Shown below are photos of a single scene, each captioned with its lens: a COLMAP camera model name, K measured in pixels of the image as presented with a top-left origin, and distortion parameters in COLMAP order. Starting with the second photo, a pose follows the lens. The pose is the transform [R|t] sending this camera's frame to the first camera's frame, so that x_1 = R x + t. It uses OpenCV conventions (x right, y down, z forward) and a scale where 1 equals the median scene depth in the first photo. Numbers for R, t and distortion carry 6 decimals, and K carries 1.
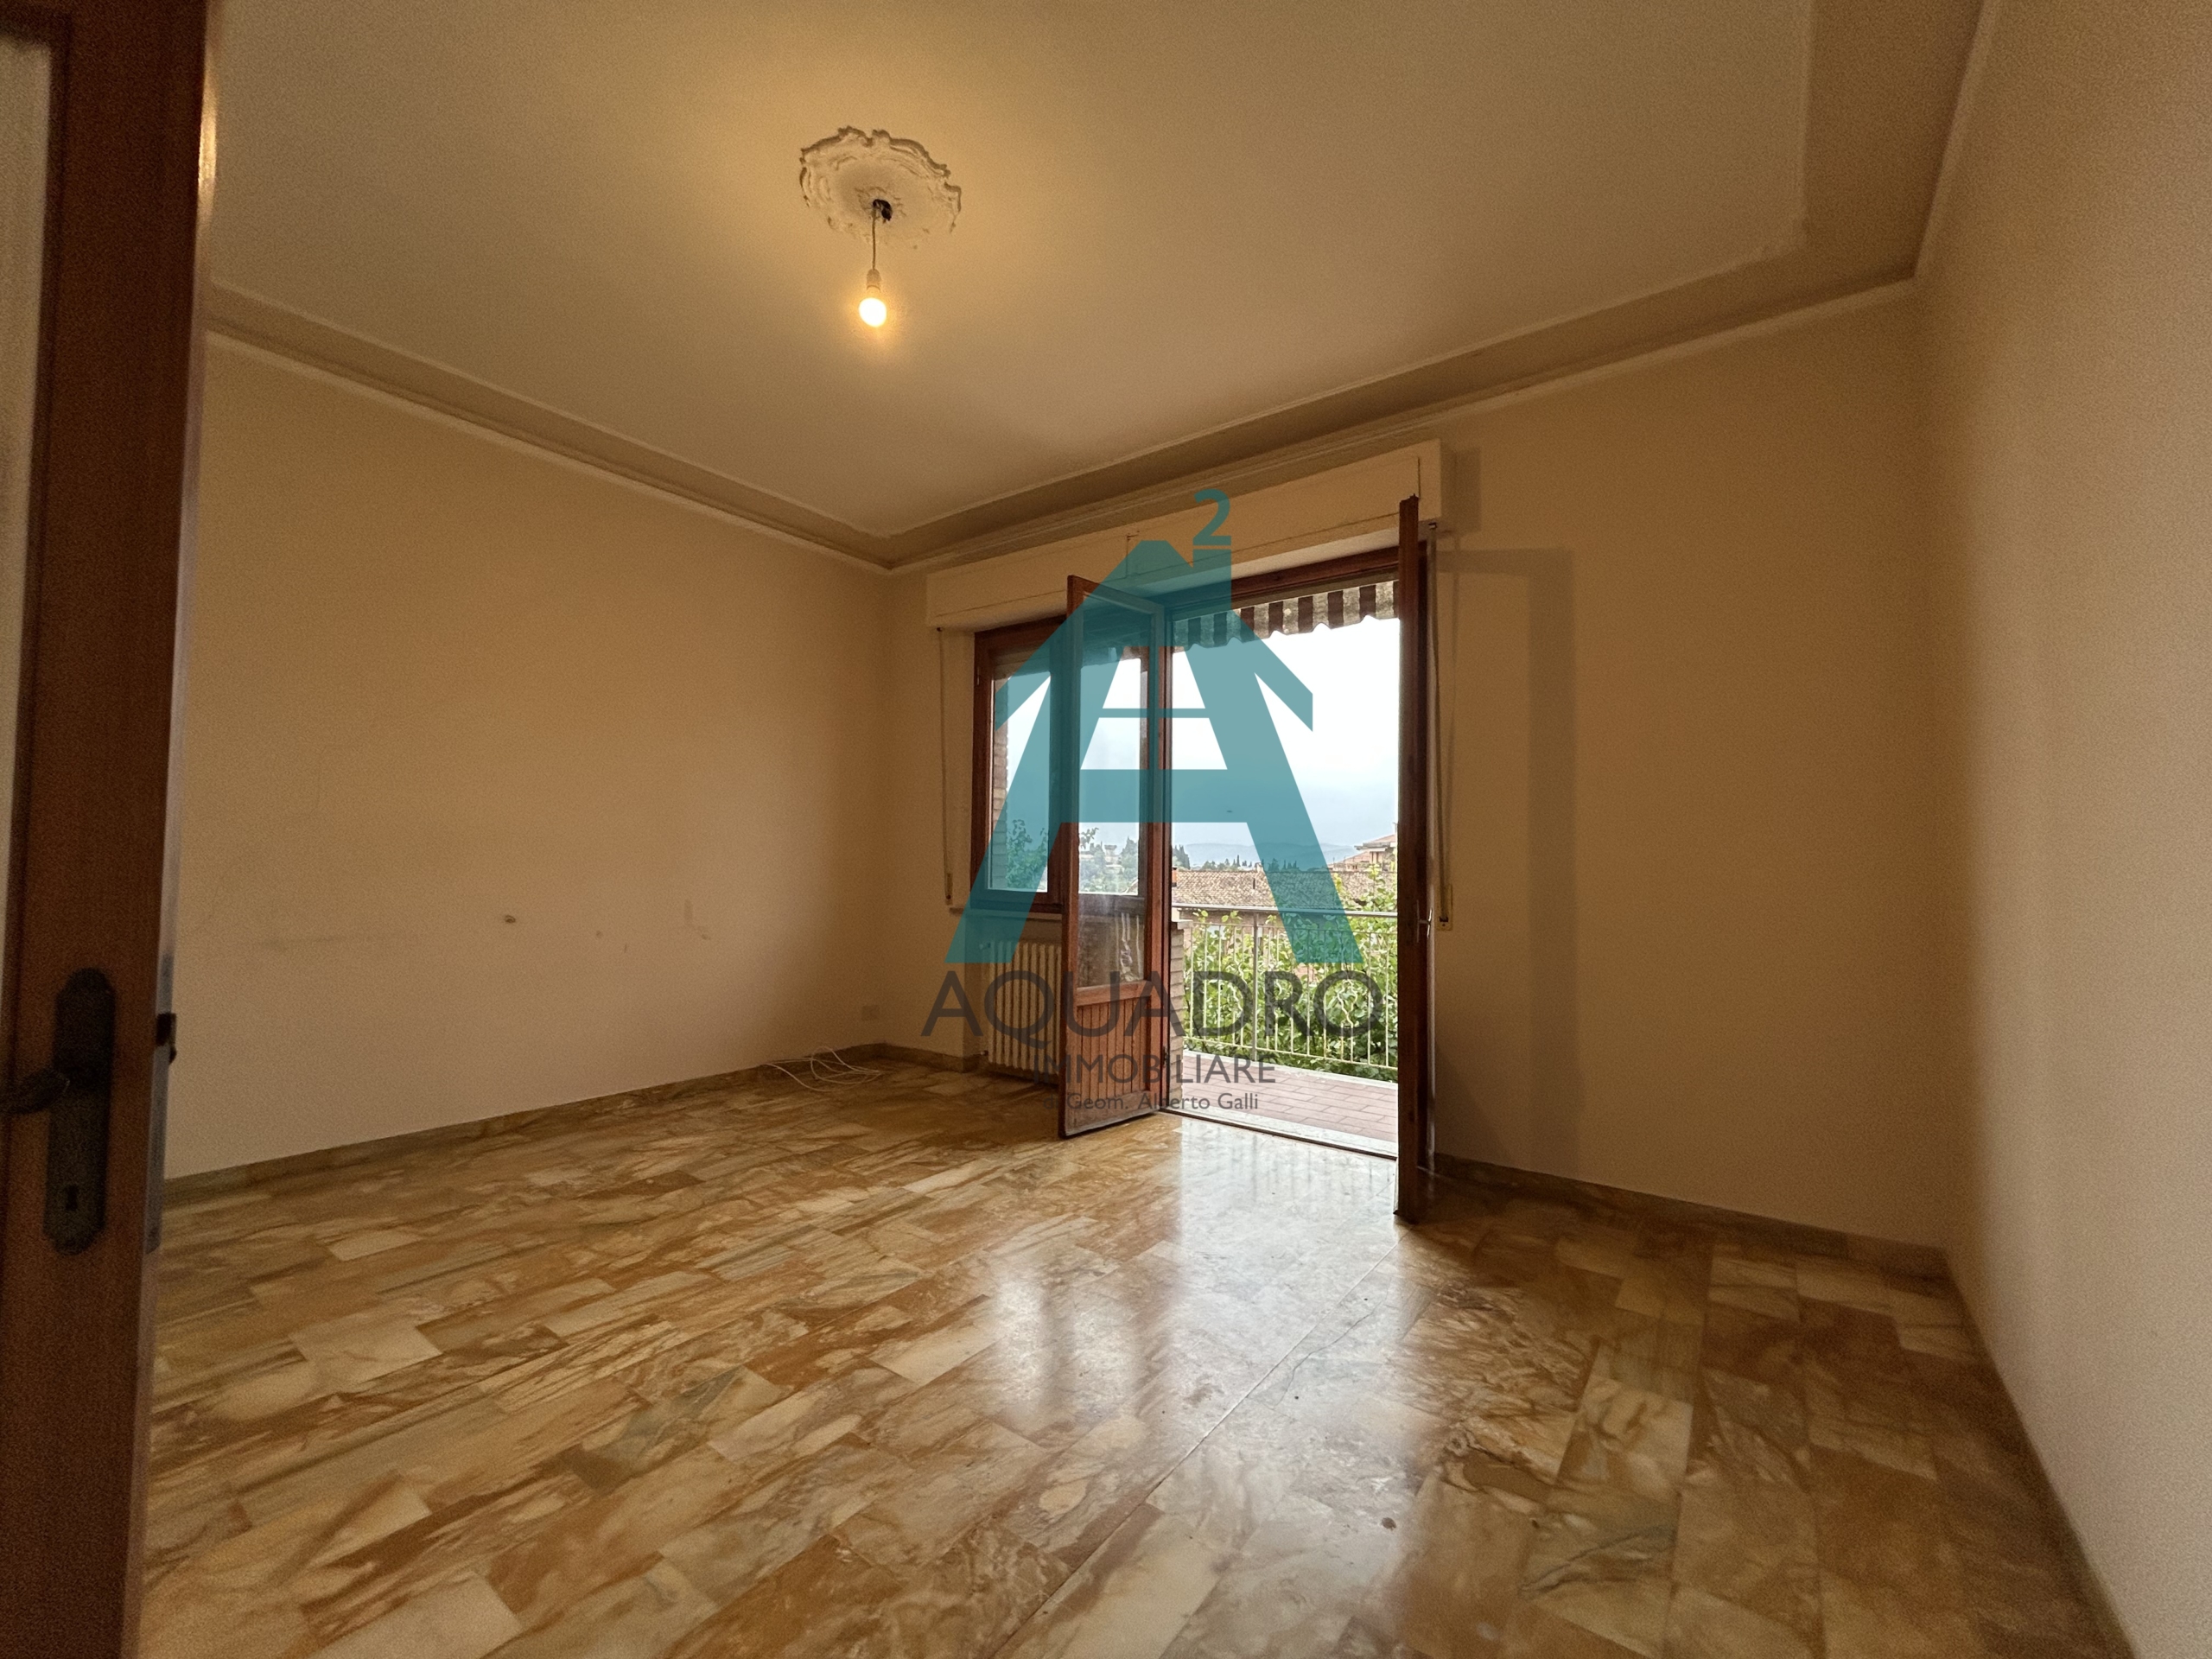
lens RADIAL K [[891.2, 0, 1104.2], [0, 891.2, 828.4], [0, 0, 1]] dist [-0.011312, 0.007591]
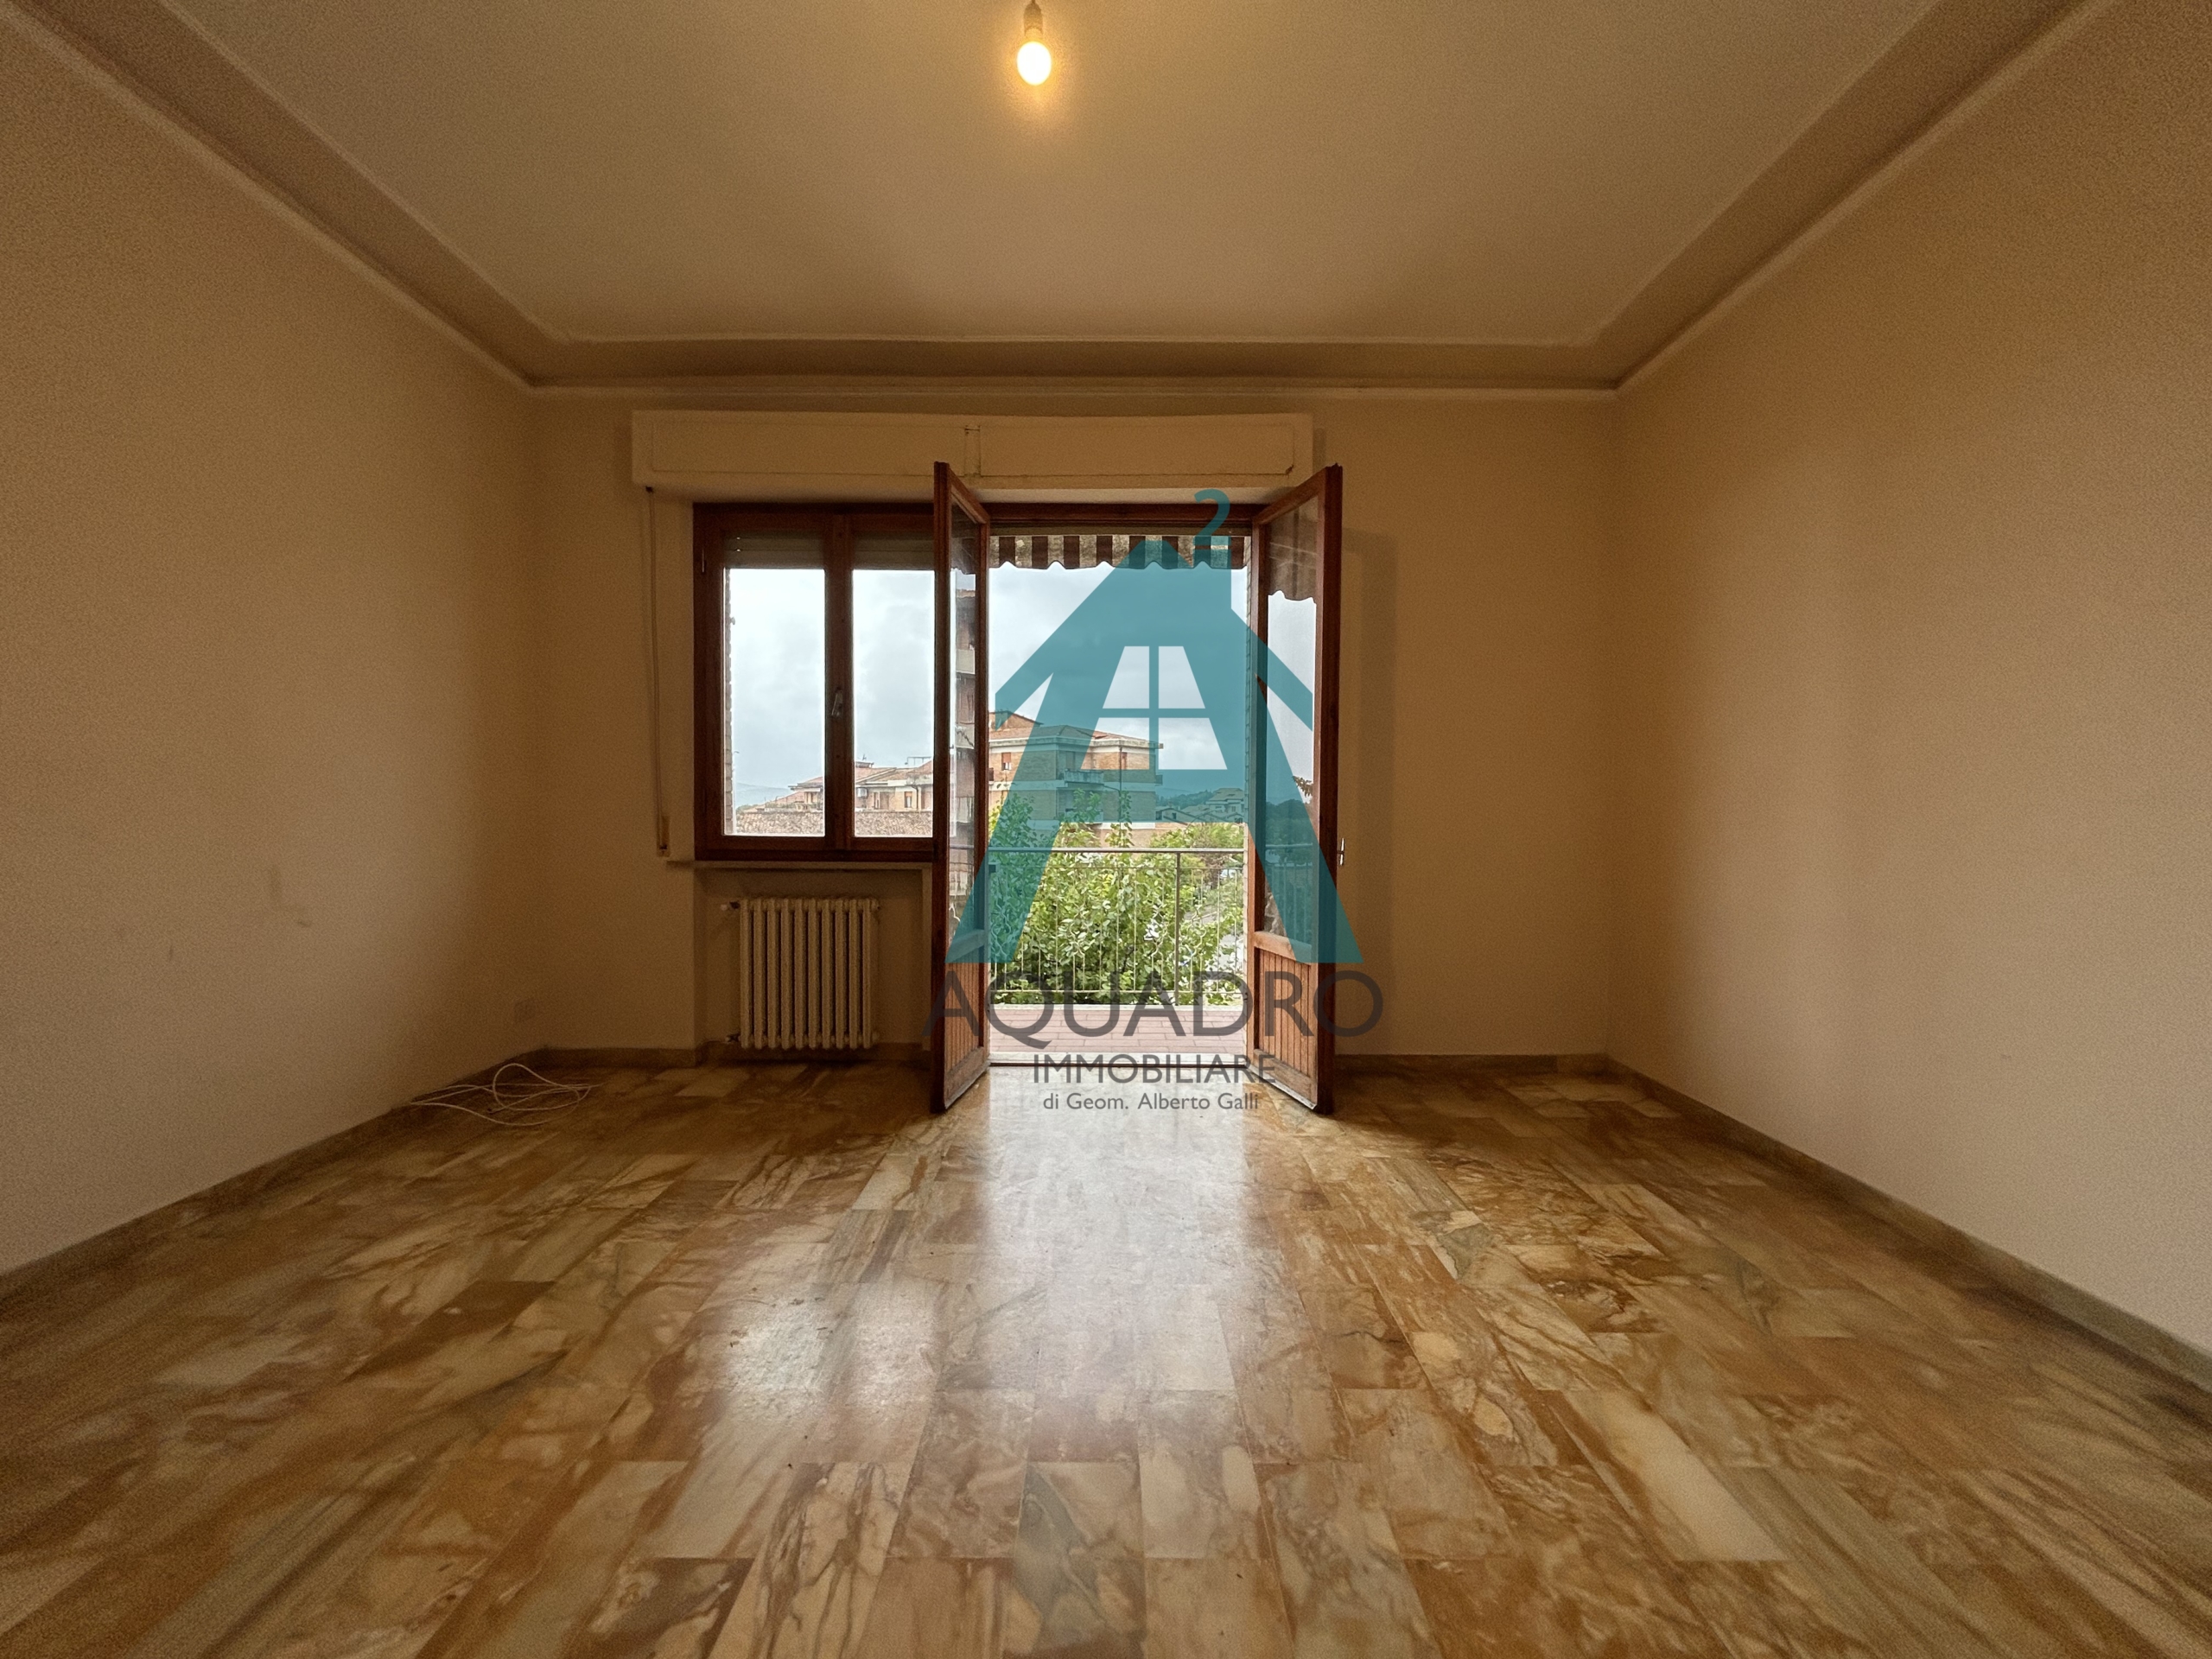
lens RADIAL K [[891.2, 0, 1104.2], [0, 891.2, 828.4], [0, 0, 1]] dist [-0.011312, 0.007591]
pose [[0.804295, -0.018961, 0.593927, -0.486666], [-0.019146, 0.998145, 0.057794, 0.014236], [-0.593921, -0.057855, 0.802440, 0.238370]]
